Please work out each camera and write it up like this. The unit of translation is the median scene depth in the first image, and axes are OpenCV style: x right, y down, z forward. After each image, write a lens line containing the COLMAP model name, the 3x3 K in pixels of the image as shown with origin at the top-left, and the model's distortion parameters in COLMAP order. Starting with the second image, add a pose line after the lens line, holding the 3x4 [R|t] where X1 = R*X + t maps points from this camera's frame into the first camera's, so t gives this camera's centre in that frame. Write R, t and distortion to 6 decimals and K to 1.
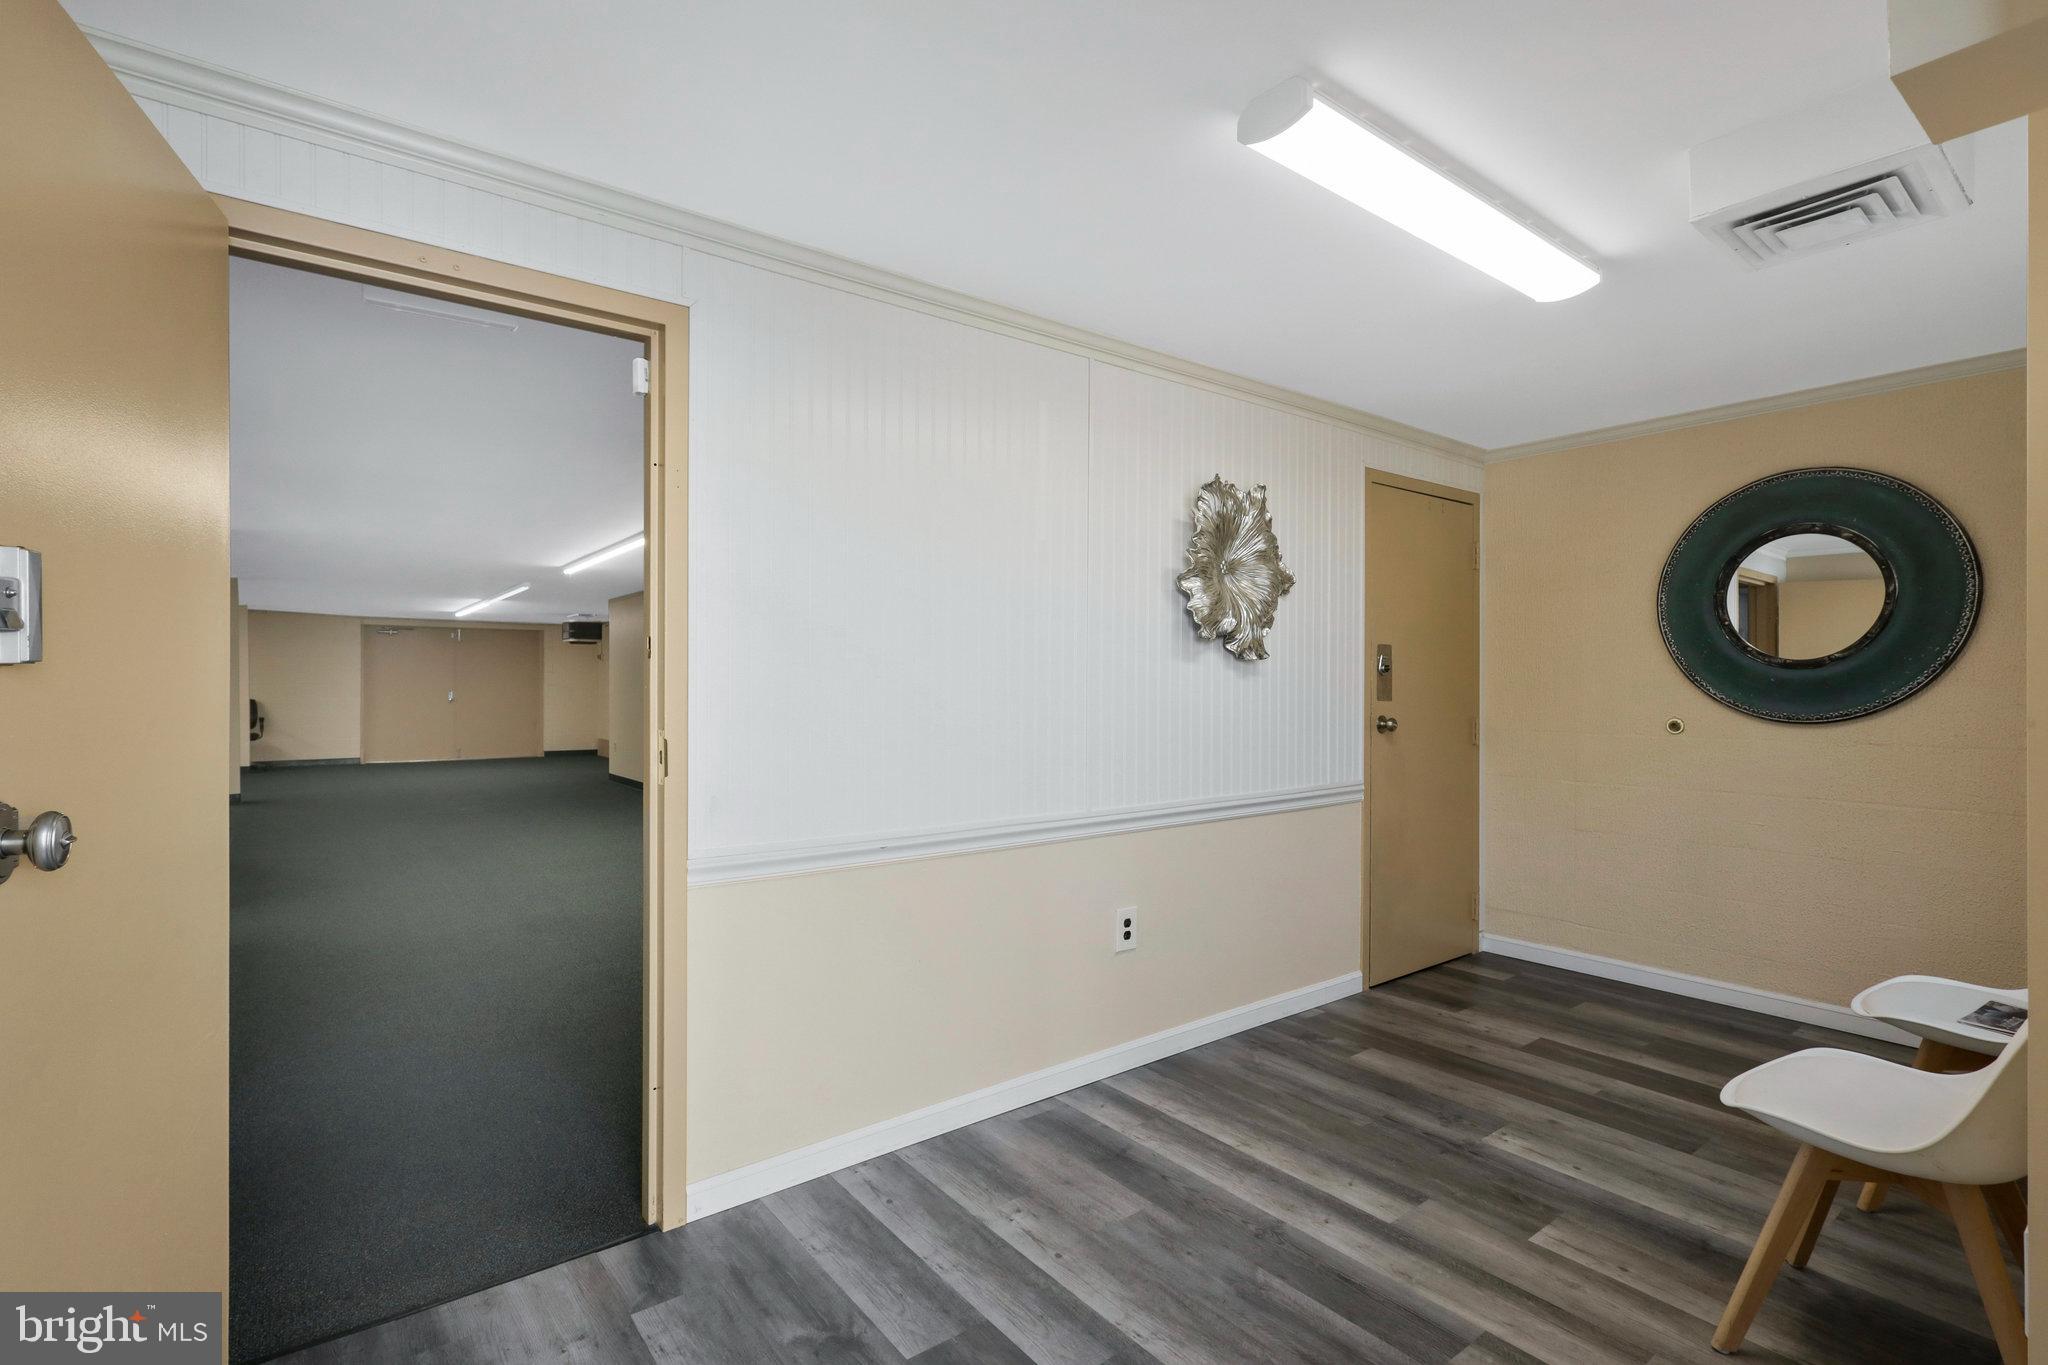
lens RADIAL K [[954.1, 0, 1019.8], [0, 954.1, 676.8], [0, 0, 1]] dist [0.001070, 0.000301]
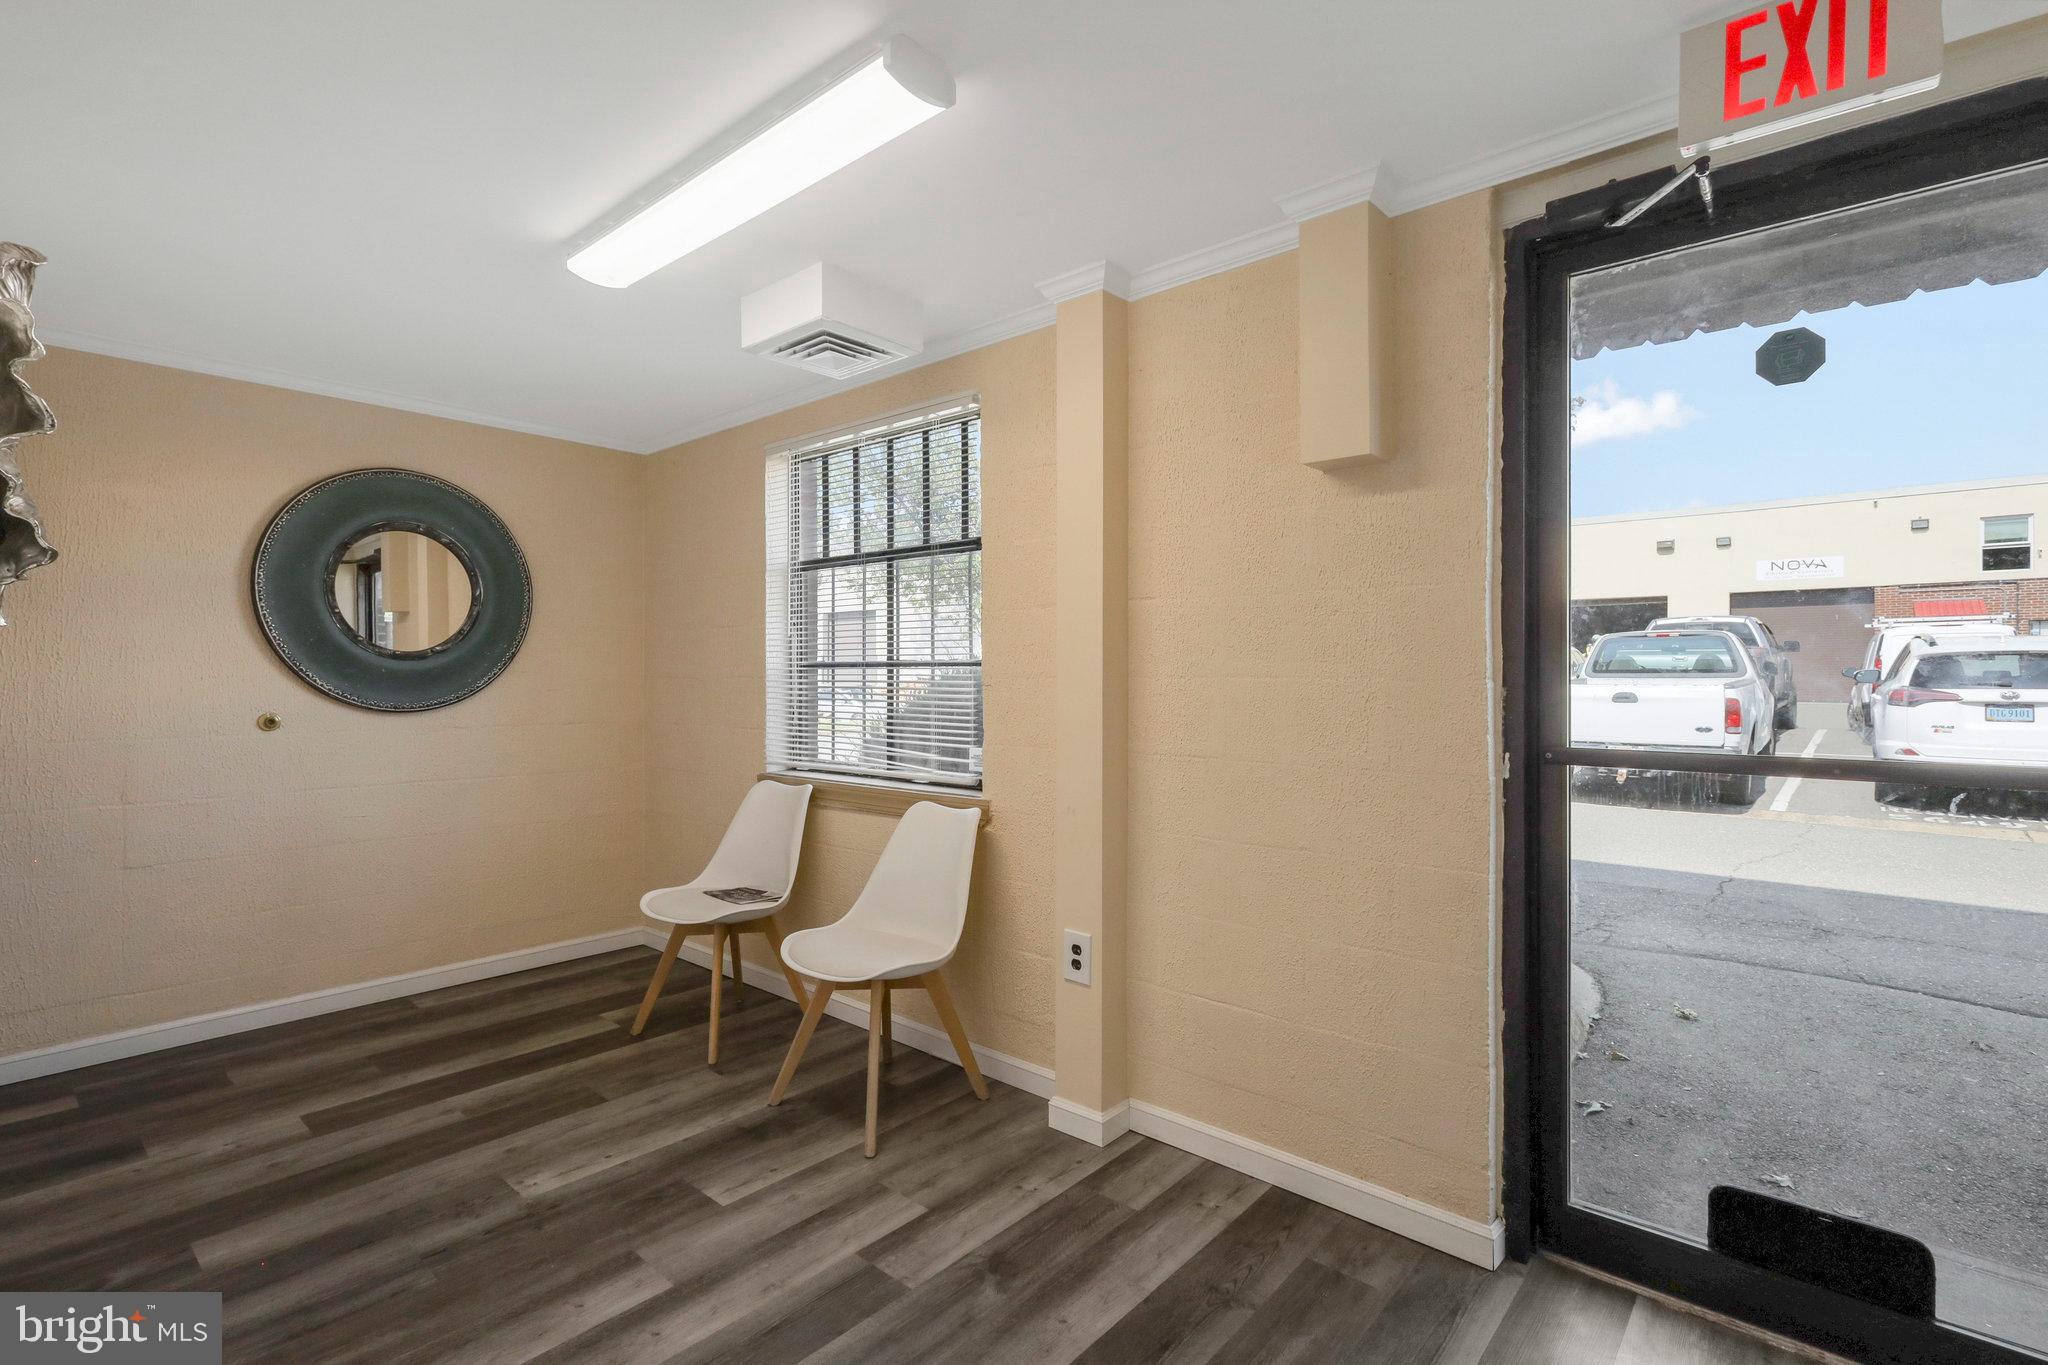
lens RADIAL K [[954.1, 0, 1019.8], [0, 954.1, 676.8], [0, 0, 1]] dist [0.001070, 0.000301]
pose [[-0.189242, -0.003190, 0.981925, -0.360388], [-0.009206, 0.999957, 0.001474, 0.002319], [-0.981887, -0.008761, -0.189263, 0.571151]]
